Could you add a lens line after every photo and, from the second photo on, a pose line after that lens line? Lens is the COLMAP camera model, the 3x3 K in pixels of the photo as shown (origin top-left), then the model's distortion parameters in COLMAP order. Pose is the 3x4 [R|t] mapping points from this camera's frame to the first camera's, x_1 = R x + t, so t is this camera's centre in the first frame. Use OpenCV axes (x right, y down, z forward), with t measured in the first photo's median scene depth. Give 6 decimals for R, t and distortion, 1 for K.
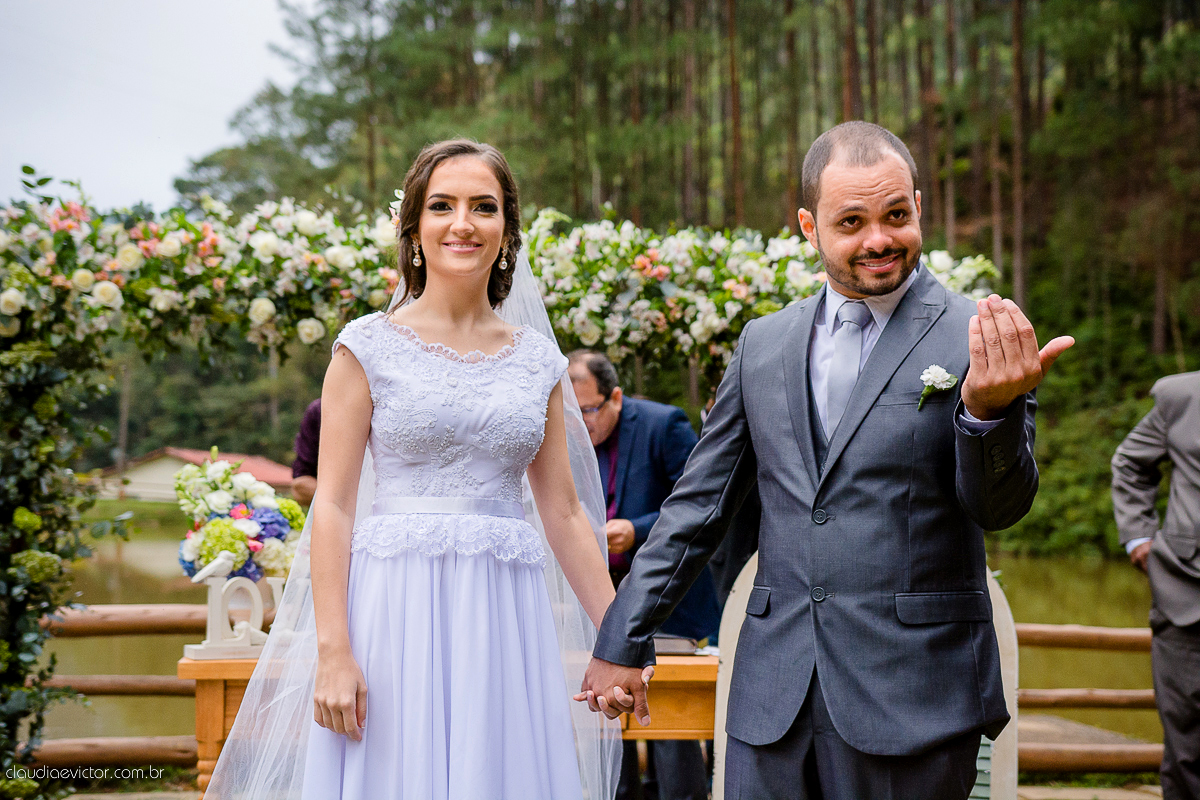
lens RADIAL K [[1760.1, 0, 600.0], [0, 1760.1, 400.0], [0, 0, 1]] dist [0.026413, 0.136329]
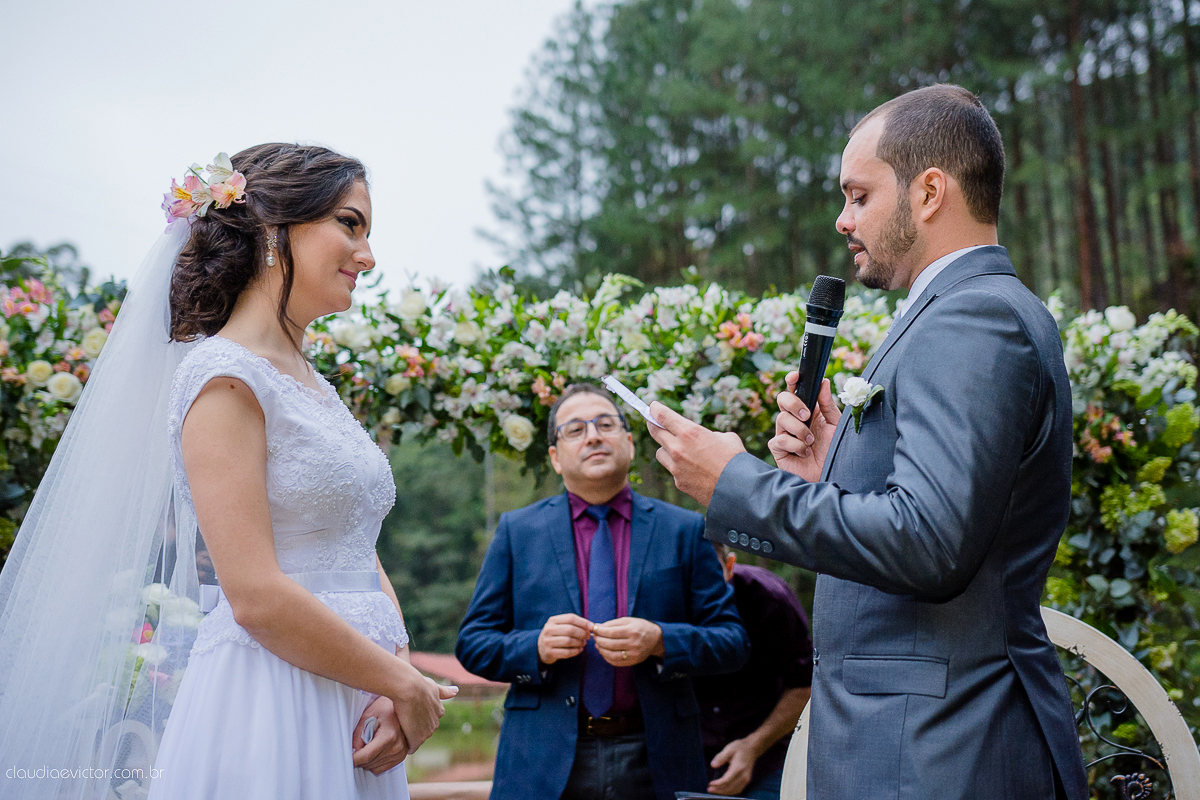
lens RADIAL K [[1826.9, 0, 631.9], [0, 1826.9, 396.8], [0, 0, 1]] dist [0.035094, 0.108867]
pose [[0.993058, -0.035103, -0.112265, 0.071860], [0.022582, 0.993573, -0.110919, 0.041975], [0.115437, 0.107614, 0.987468, 0.186637]]
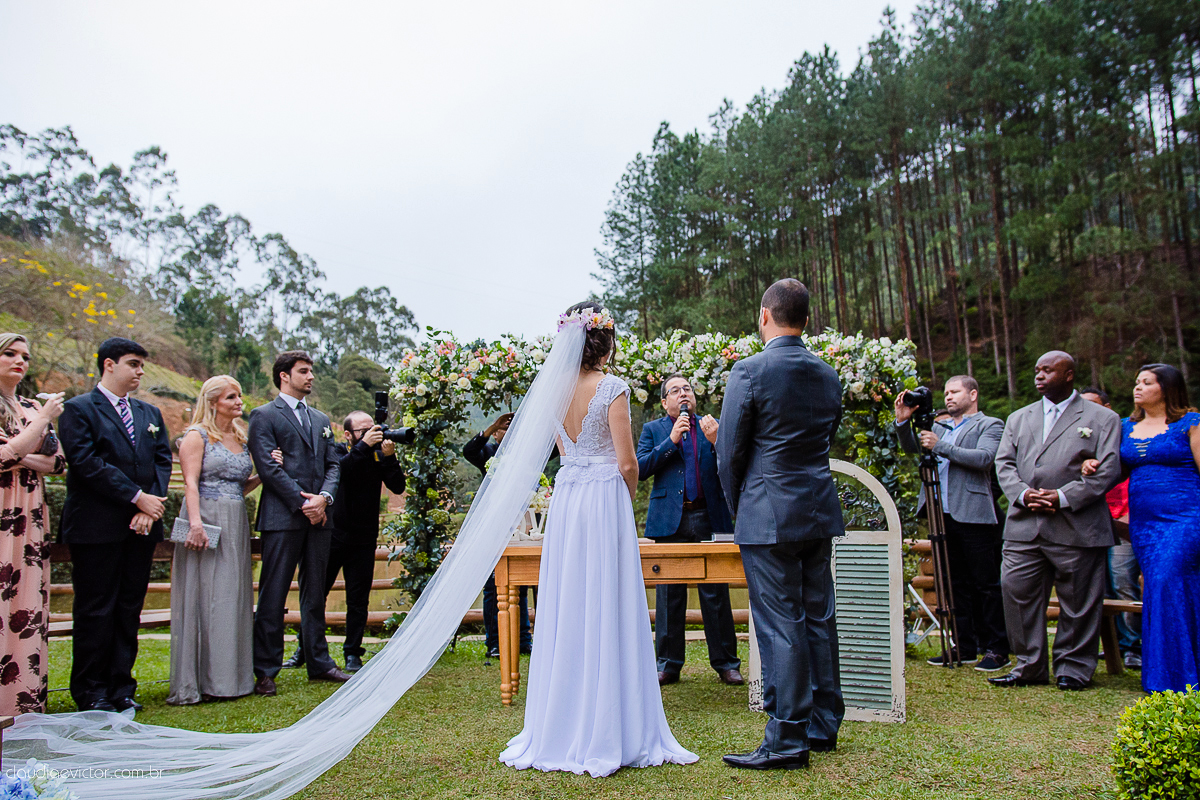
lens RADIAL K [[953.8, 0, 600.0], [0, 953.8, 400.0], [0, 0, 1]] dist [-0.061509, 0.099237]
pose [[0.980590, -0.056656, -0.187705, 0.083003], [0.044965, 0.996808, -0.065967, 0.038953], [0.190844, 0.056246, 0.980008, -0.063562]]
